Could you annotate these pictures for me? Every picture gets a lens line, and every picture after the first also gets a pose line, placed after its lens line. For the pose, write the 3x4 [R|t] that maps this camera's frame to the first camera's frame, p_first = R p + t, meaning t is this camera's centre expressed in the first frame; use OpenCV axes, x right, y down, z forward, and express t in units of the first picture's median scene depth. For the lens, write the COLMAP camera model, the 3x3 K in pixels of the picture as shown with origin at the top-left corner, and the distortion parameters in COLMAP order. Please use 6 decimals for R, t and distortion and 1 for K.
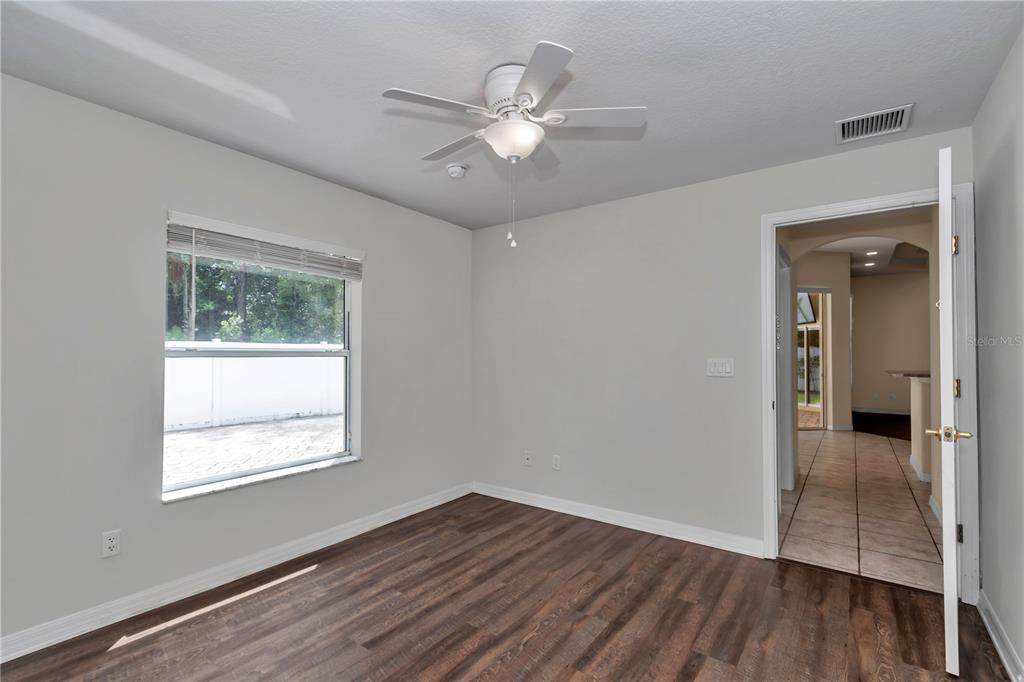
lens RADIAL K [[469.9, 0, 510.9], [0, 469.9, 346.6], [0, 0, 1]] dist [0.007129, -0.003960]
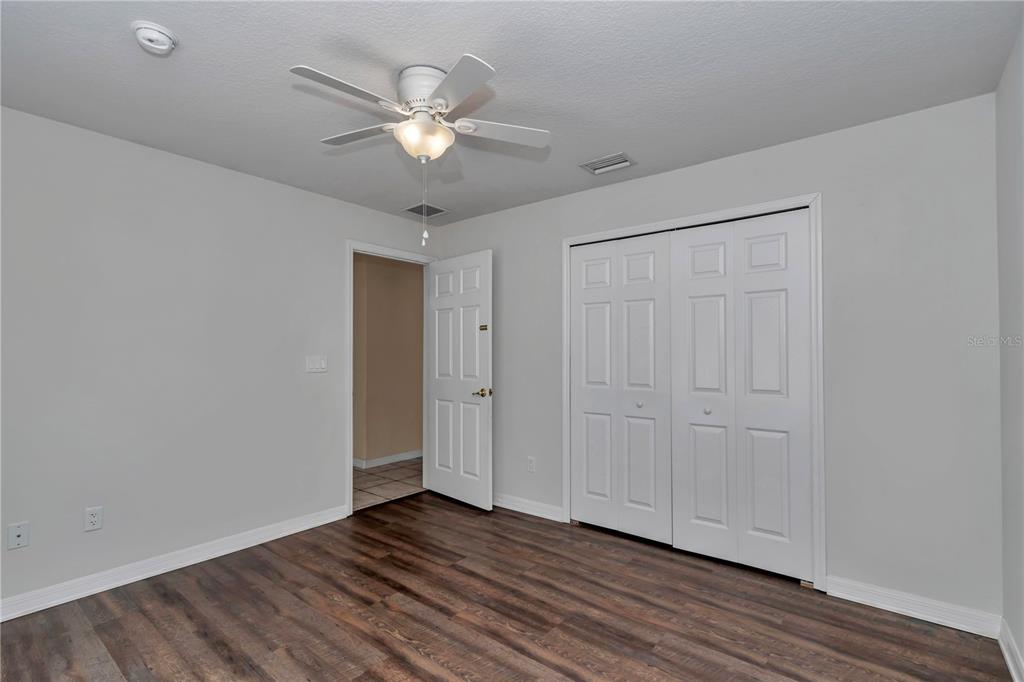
lens RADIAL K [[469.9, 0, 508.0], [0, 469.9, 346.9], [0, 0, 1]] dist [0.007129, -0.003960]
pose [[0.055001, 0.009923, 0.998437, -0.747025], [-0.017320, 0.999810, -0.008982, 0.008700], [-0.998336, -0.016799, 0.055163, 0.573386]]
